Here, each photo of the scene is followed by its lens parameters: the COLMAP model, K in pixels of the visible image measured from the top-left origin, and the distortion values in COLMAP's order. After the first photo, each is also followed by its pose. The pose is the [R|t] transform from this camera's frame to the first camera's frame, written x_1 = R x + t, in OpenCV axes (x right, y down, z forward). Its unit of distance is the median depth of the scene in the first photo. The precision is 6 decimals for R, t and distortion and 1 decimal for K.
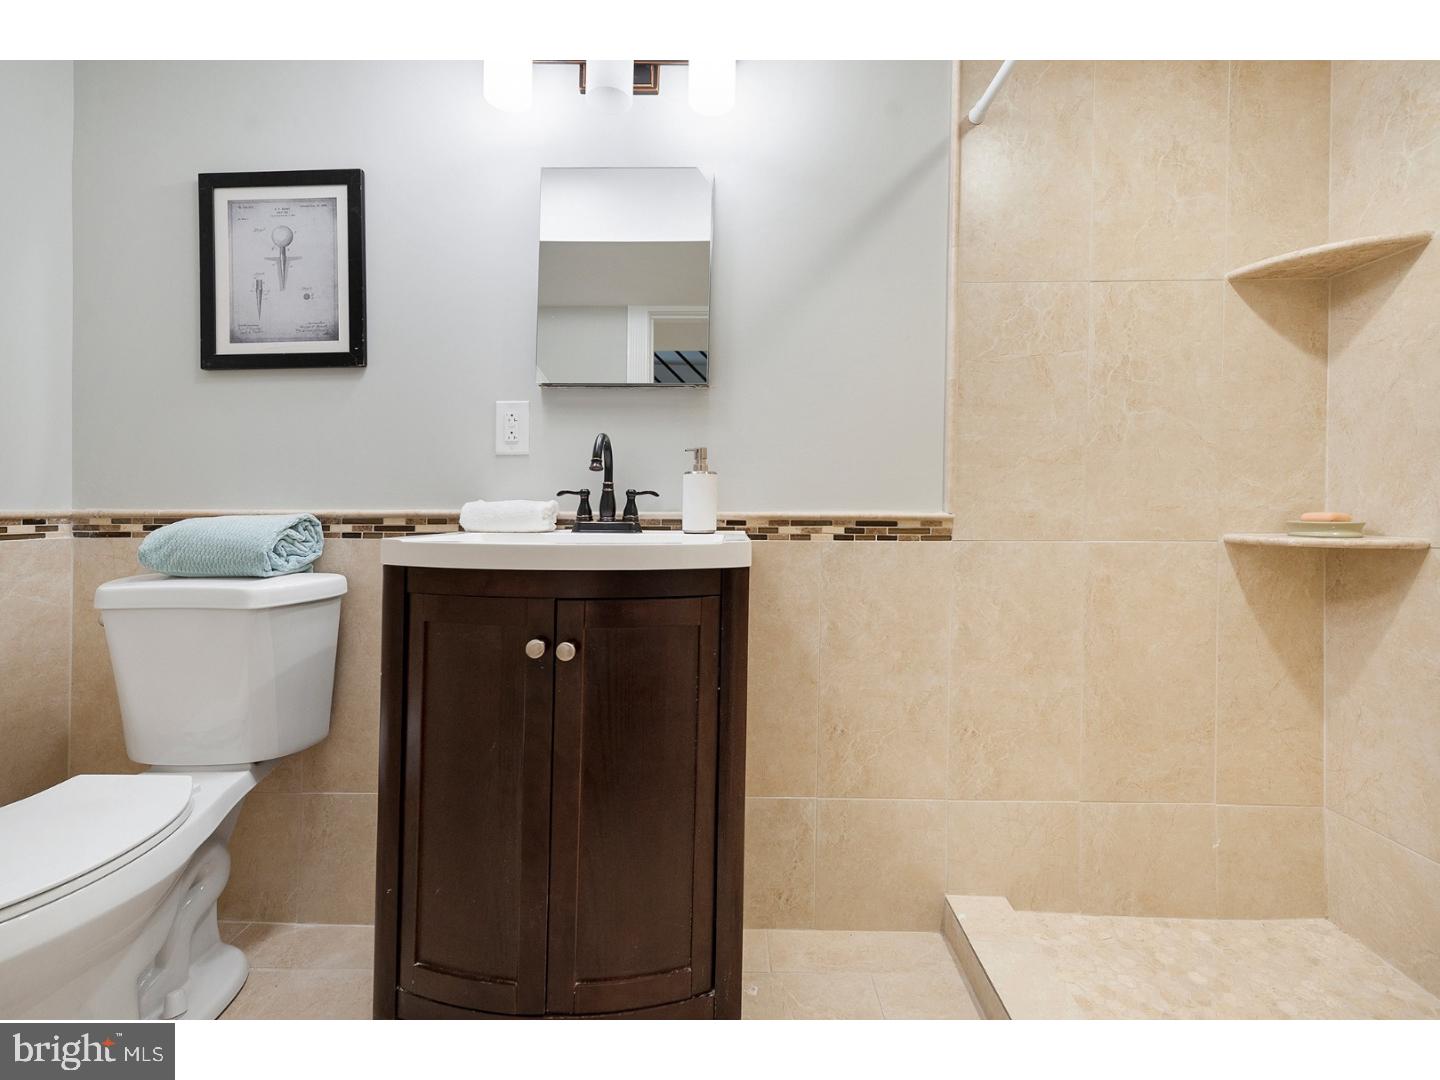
lens RADIAL K [[627.7, 0, 720.0], [0, 627.7, 540.0], [0, 0, 1]] dist [-0.002551, -0.000459]
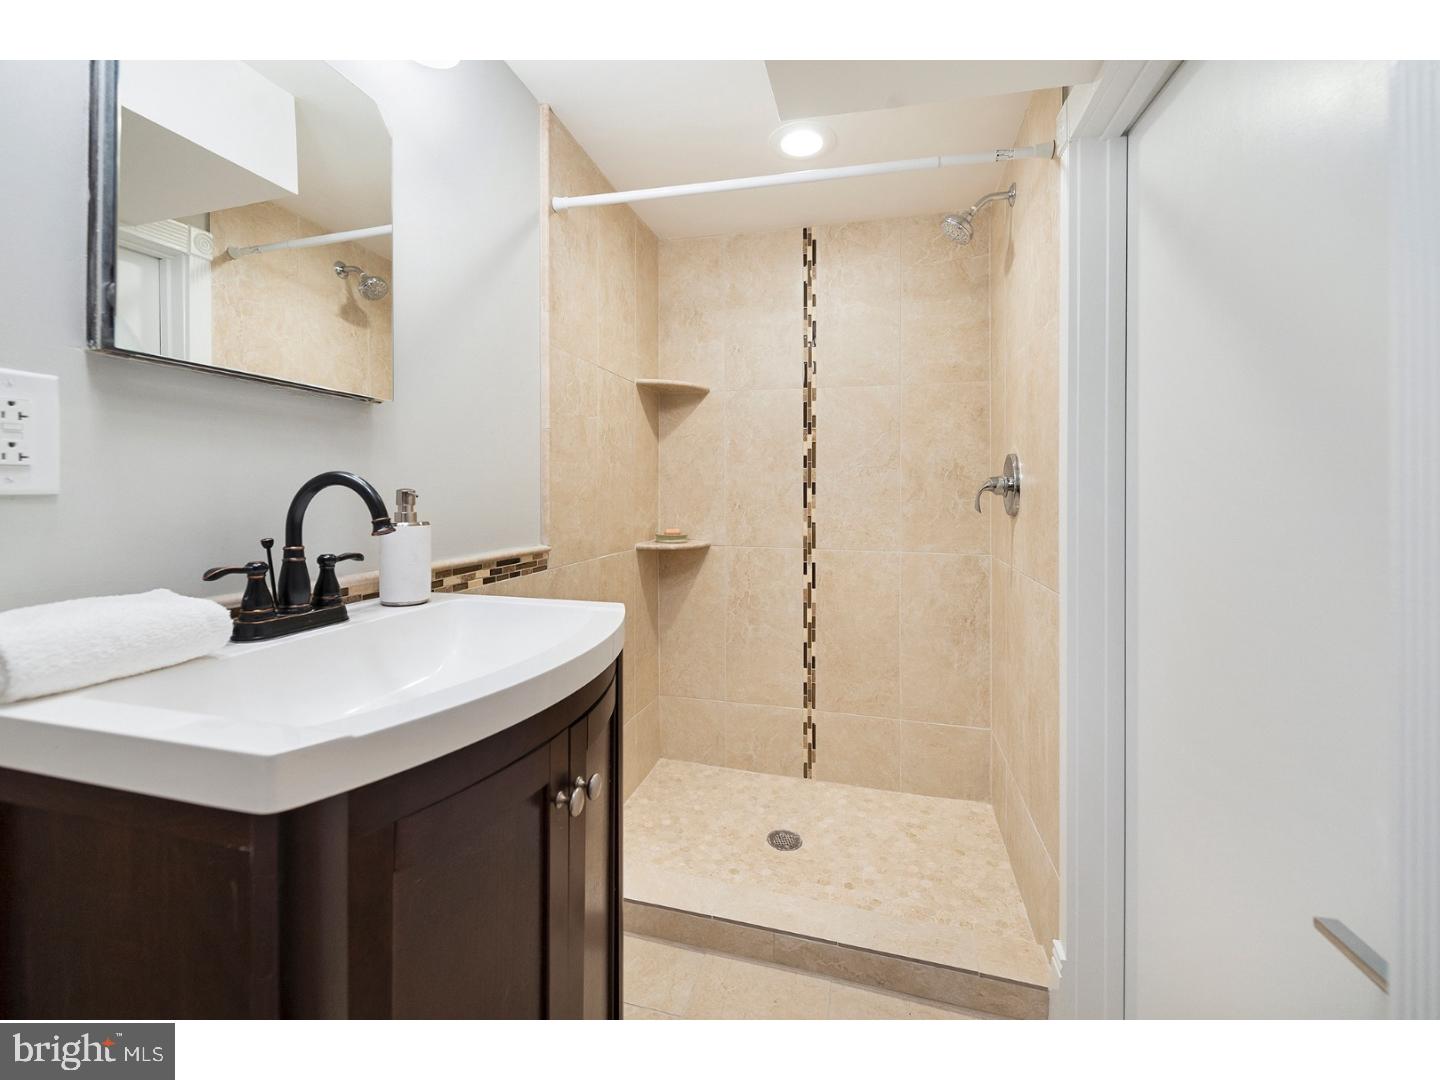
lens RADIAL K [[623.7, 0, 721.0], [0, 623.7, 515.2], [0, 0, 1]] dist [0.001469, 0.000045]
pose [[0.196262, -0.040521, 0.979714, -0.685147], [0.028158, 0.998967, 0.035677, -0.131413], [-0.980147, 0.020585, 0.197200, 0.478194]]
